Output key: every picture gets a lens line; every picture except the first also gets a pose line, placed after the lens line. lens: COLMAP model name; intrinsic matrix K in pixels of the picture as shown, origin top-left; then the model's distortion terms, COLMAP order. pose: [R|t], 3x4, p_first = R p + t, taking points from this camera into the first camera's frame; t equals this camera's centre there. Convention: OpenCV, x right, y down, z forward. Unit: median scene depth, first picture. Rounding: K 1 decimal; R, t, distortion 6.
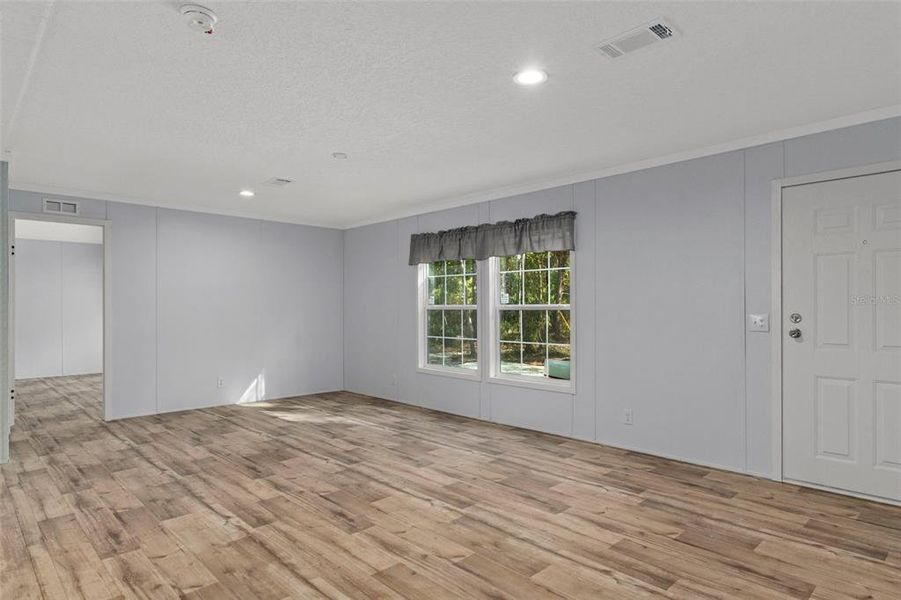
lens RADIAL K [[514.6, 0, 450.5], [0, 514.6, 300.0], [0, 0, 1]] dist [0.002206, -0.000025]
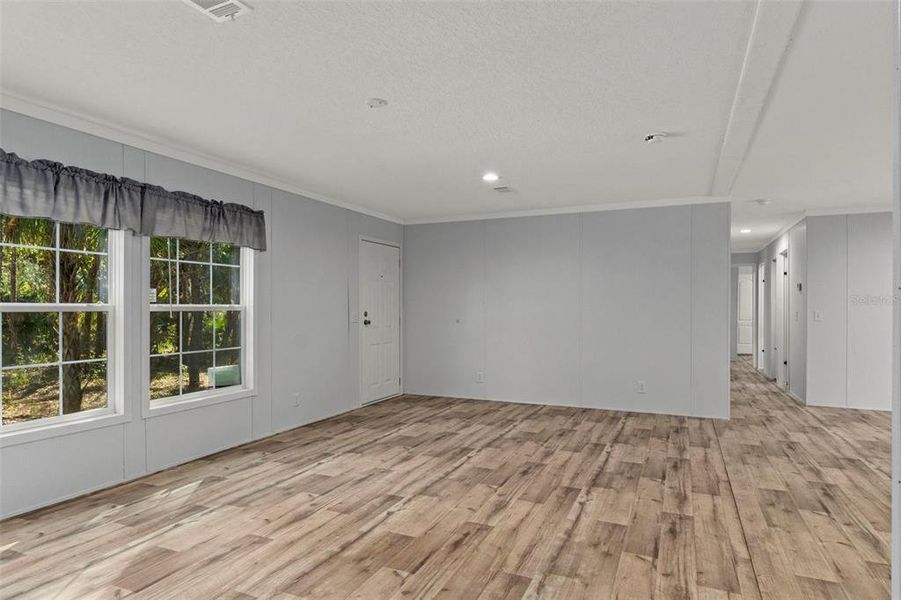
lens RADIAL K [[514.6, 0, 450.5], [0, 514.6, 300.0], [0, 0, 1]] dist [0.002206, -0.000025]
pose [[-0.370194, 0.015920, 0.928818, -1.171639], [-0.013343, 0.999659, -0.022452, 0.023460], [-0.928859, -0.020704, -0.369855, 1.457477]]
